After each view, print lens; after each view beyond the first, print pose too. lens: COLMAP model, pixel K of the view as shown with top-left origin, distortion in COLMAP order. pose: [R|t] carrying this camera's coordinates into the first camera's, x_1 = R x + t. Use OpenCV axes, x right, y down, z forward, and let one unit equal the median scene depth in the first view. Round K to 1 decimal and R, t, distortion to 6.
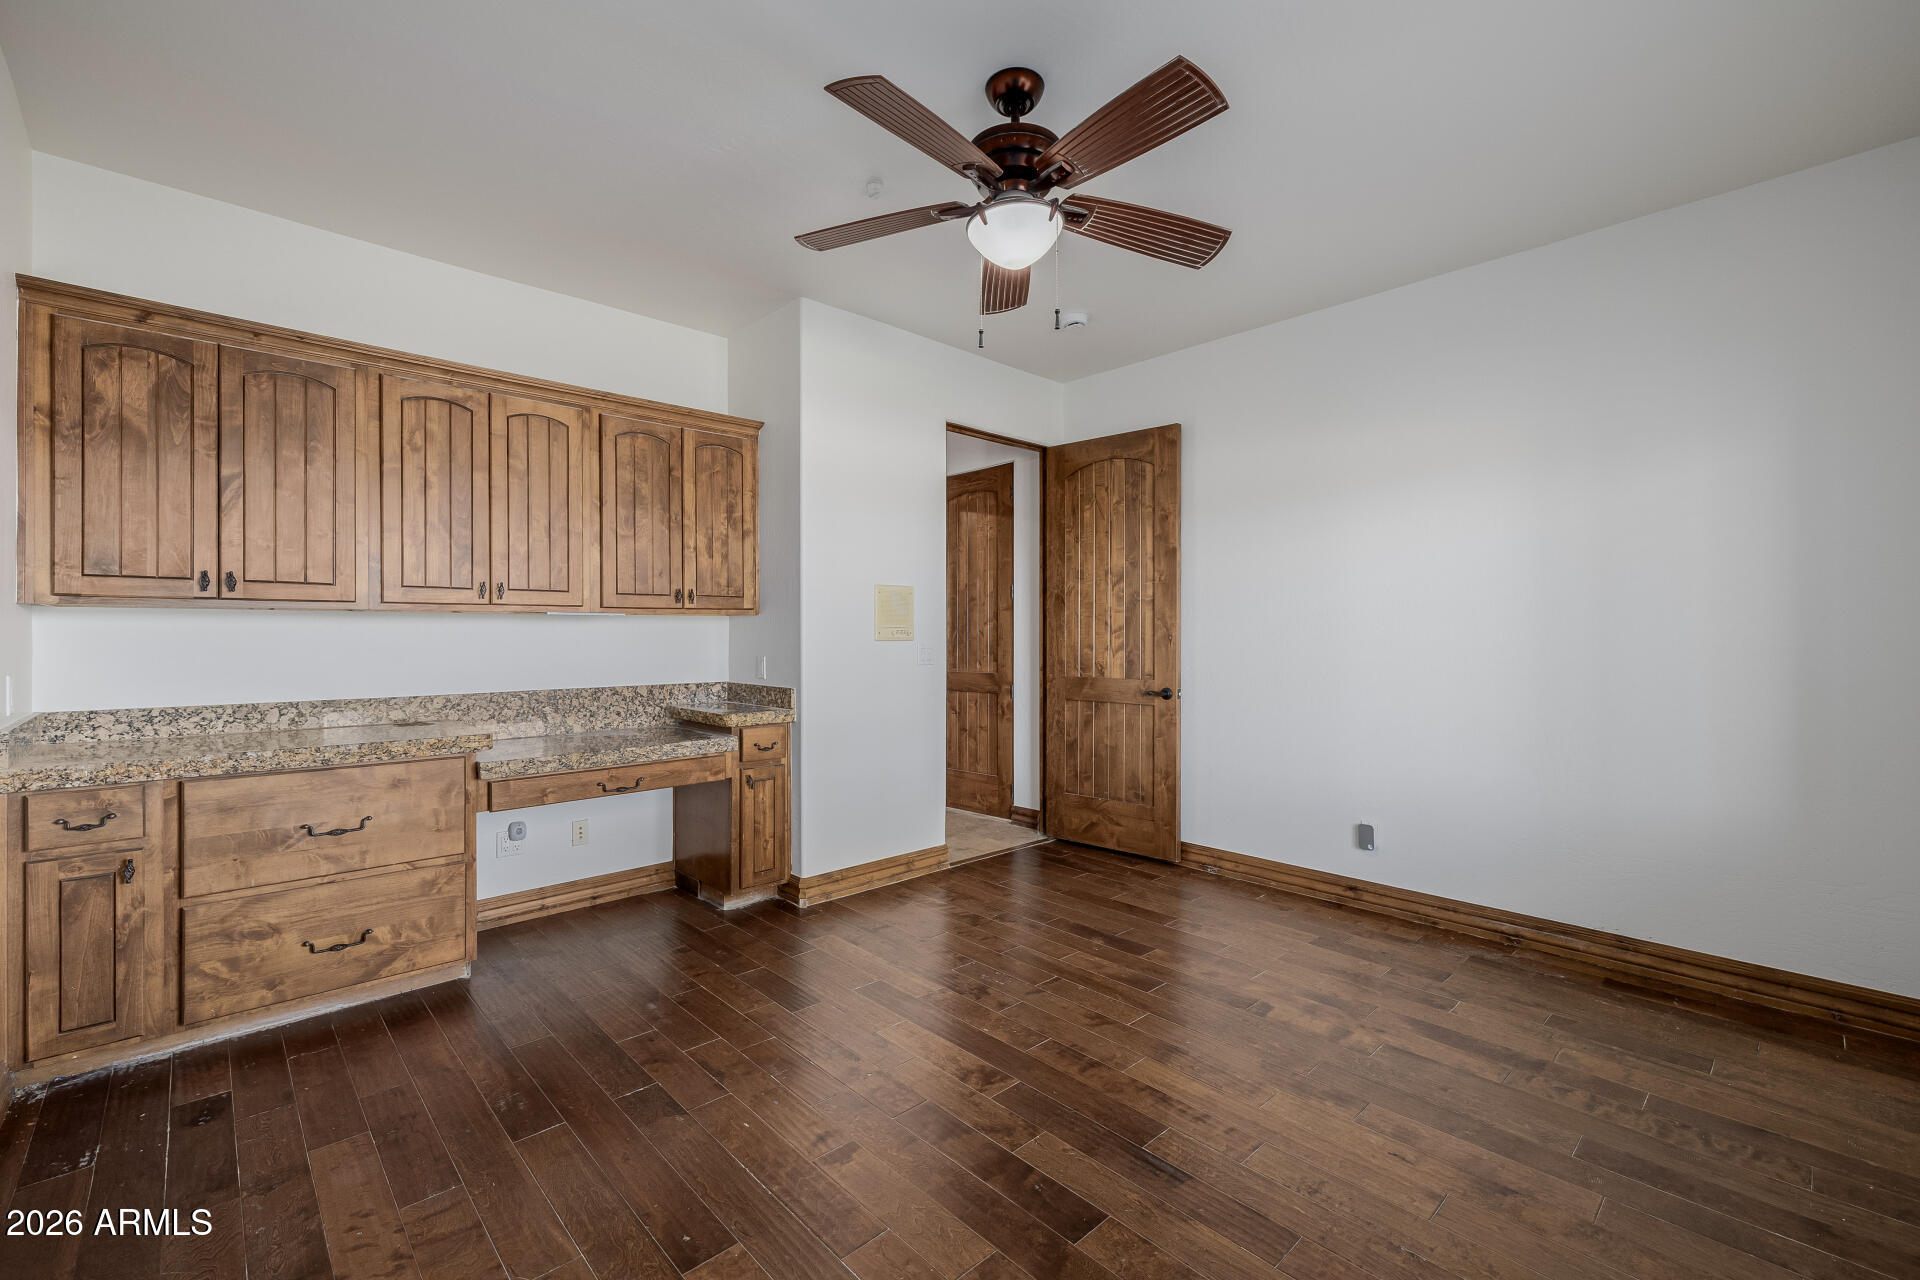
lens RADIAL K [[809.0, 0, 954.7], [0, 809.0, 636.0], [0, 0, 1]] dist [0.002449, 0.000410]
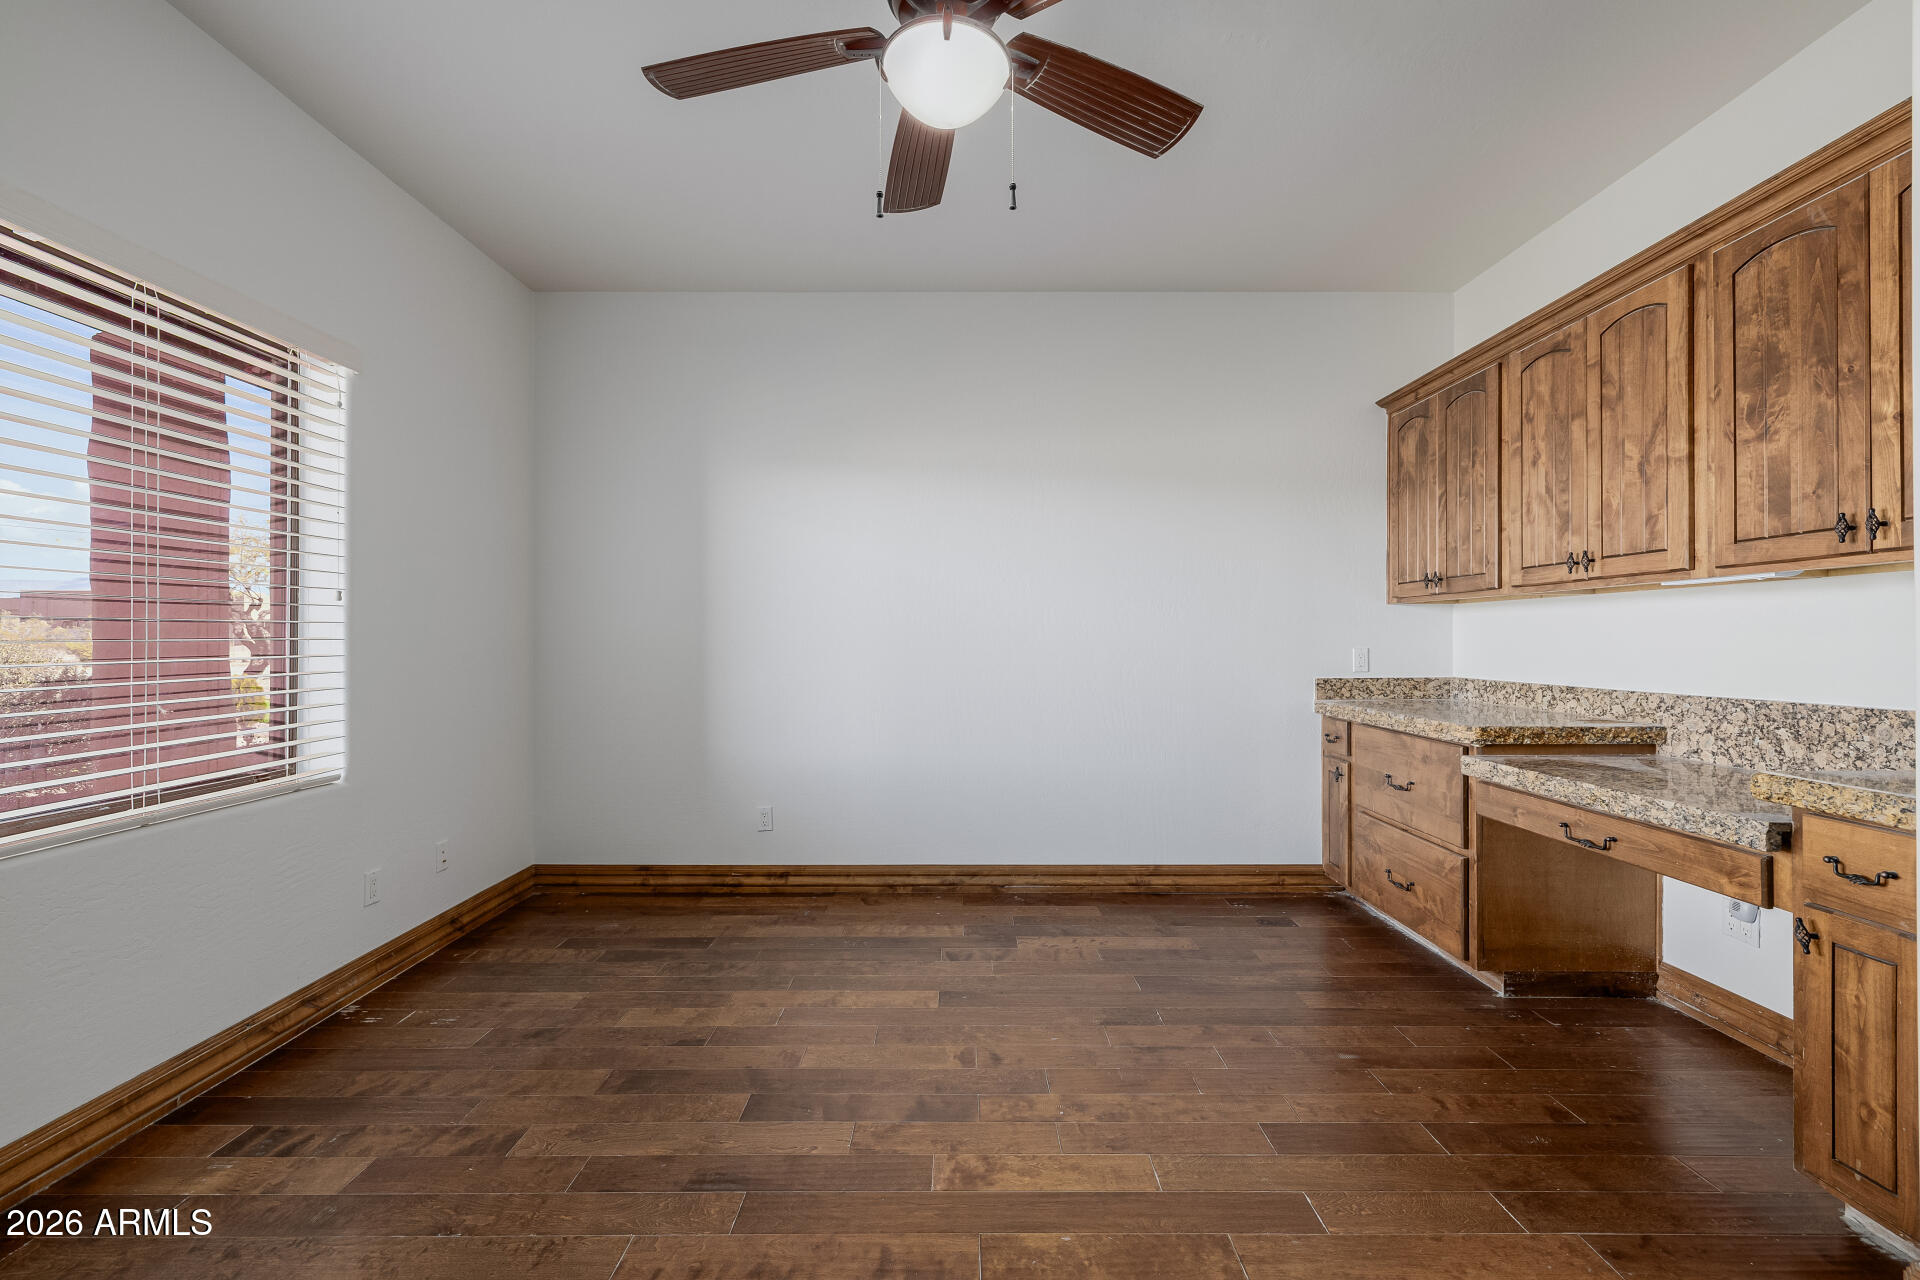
lens RADIAL K [[809.0, 0, 954.7], [0, 809.0, 636.0], [0, 0, 1]] dist [0.002449, 0.000410]
pose [[-0.686169, 0.000677, -0.727442, 0.464521], [0.003092, 0.999993, -0.001986, 0.017865], [0.727435, -0.003612, -0.686167, 1.147279]]
